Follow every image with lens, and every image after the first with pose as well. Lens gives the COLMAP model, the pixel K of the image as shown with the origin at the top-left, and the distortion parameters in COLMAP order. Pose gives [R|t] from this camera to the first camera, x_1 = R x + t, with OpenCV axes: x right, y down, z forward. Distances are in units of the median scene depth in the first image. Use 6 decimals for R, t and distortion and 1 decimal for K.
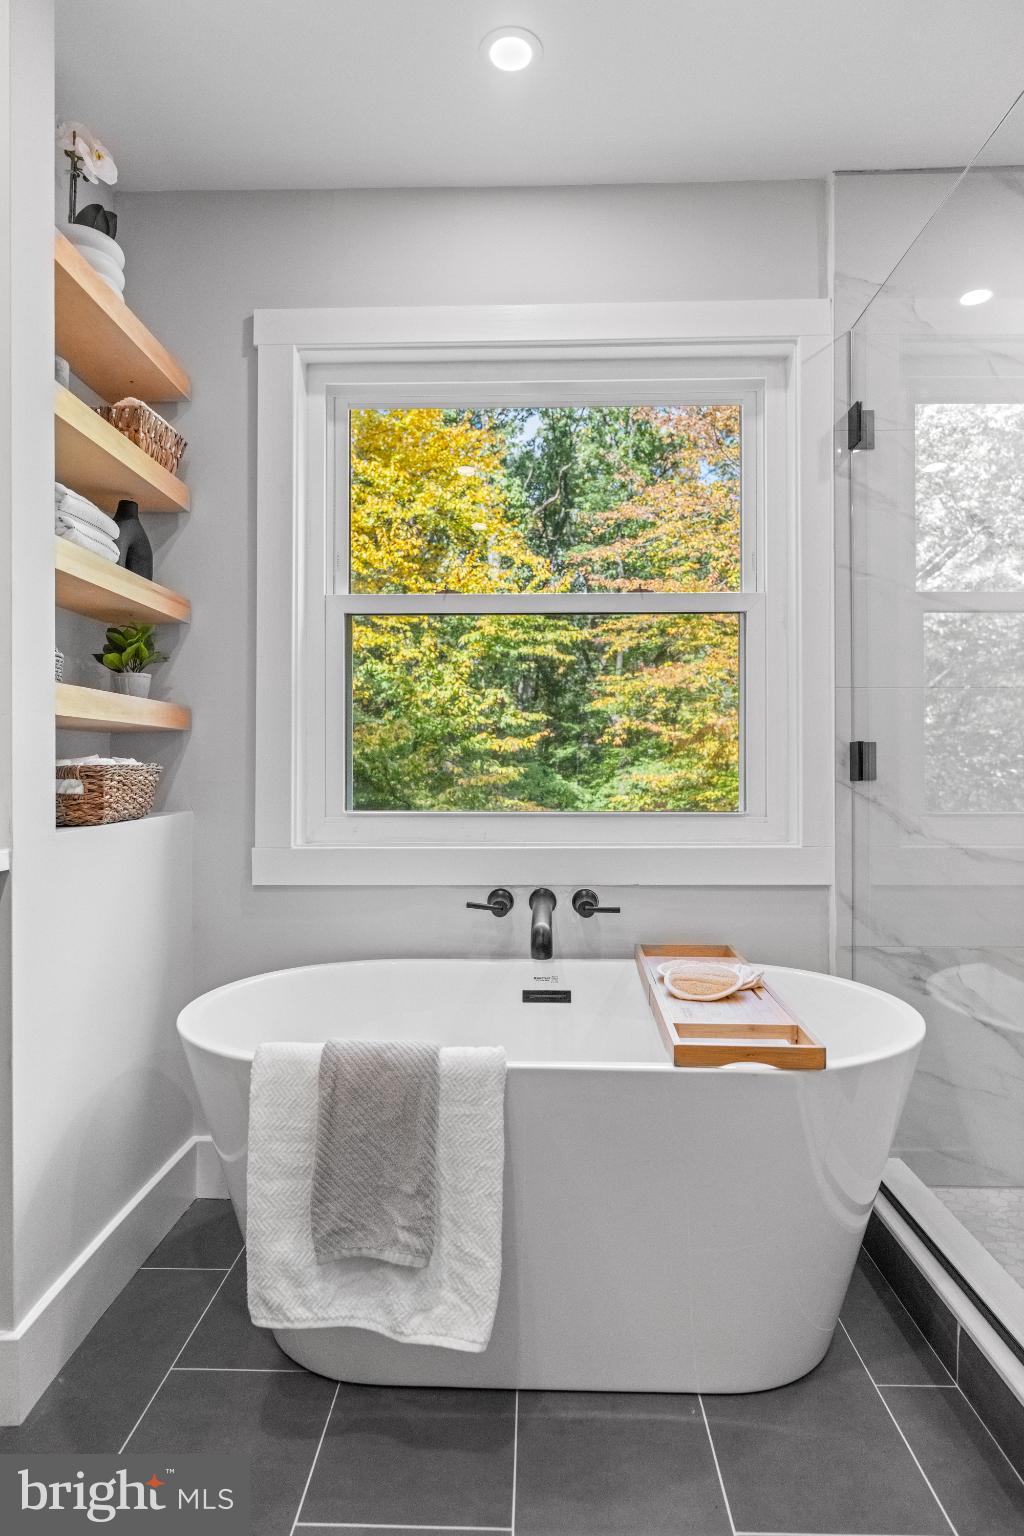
lens RADIAL K [[889.1, 0, 511.6], [0, 889.1, 771.7], [0, 0, 1]] dist [-0.005512, 0.002029]
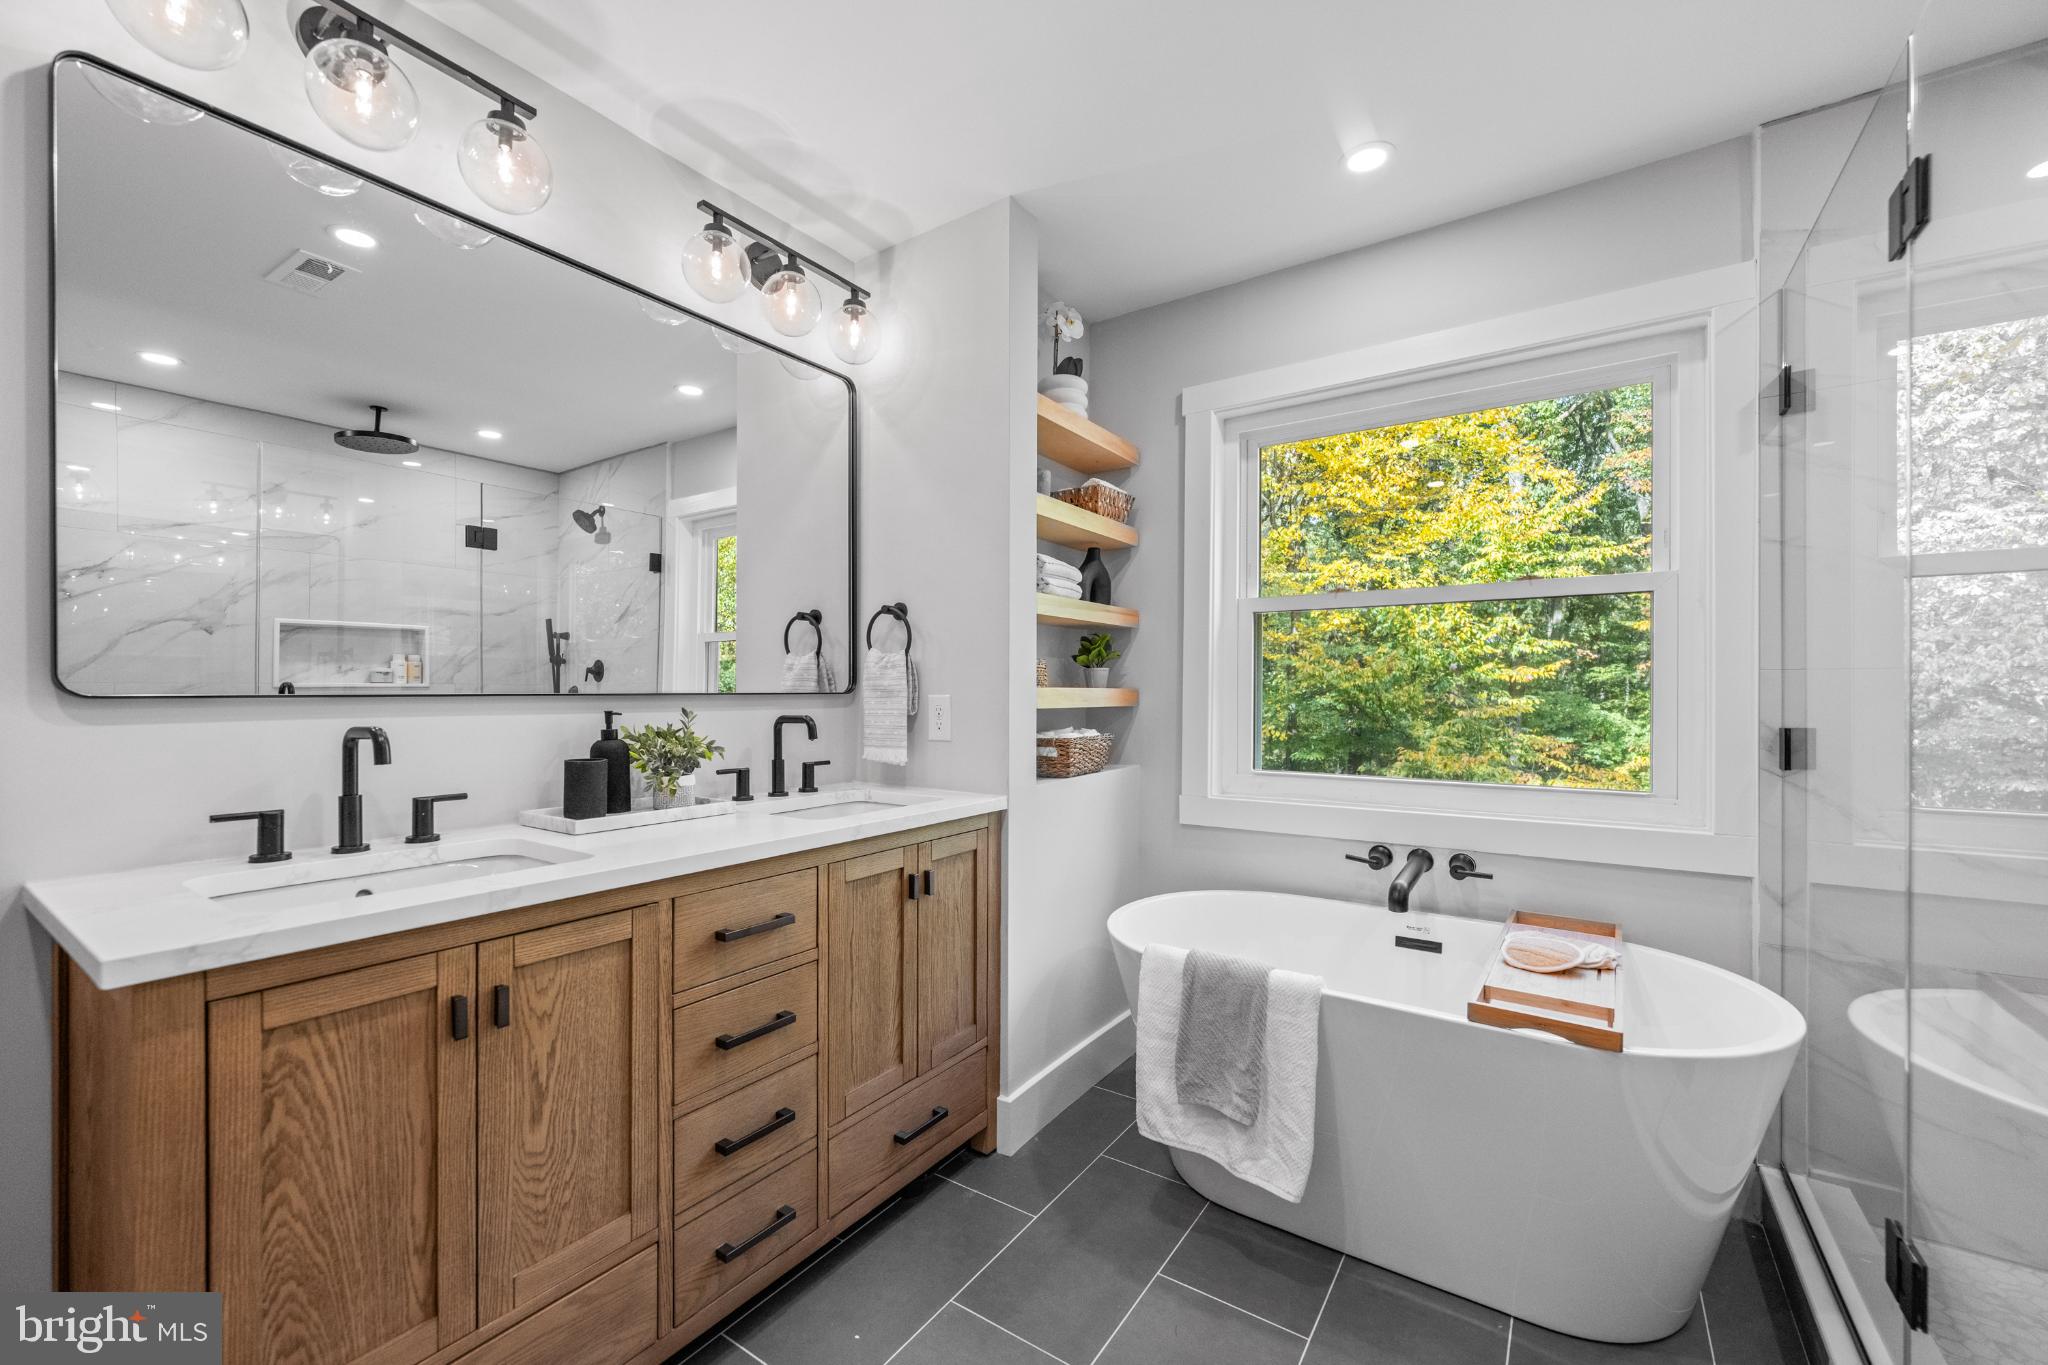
lens RADIAL K [[816.0, 0, 1025.9], [0, 816.0, 687.4], [0, 0, 1]] dist [-0.003656, 0.000158]
pose [[0.843785, -0.000835, -0.536680, 0.174196], [-0.004674, 0.999949, -0.008905, -0.065861], [0.536660, 0.010022, 0.843739, -0.157716]]
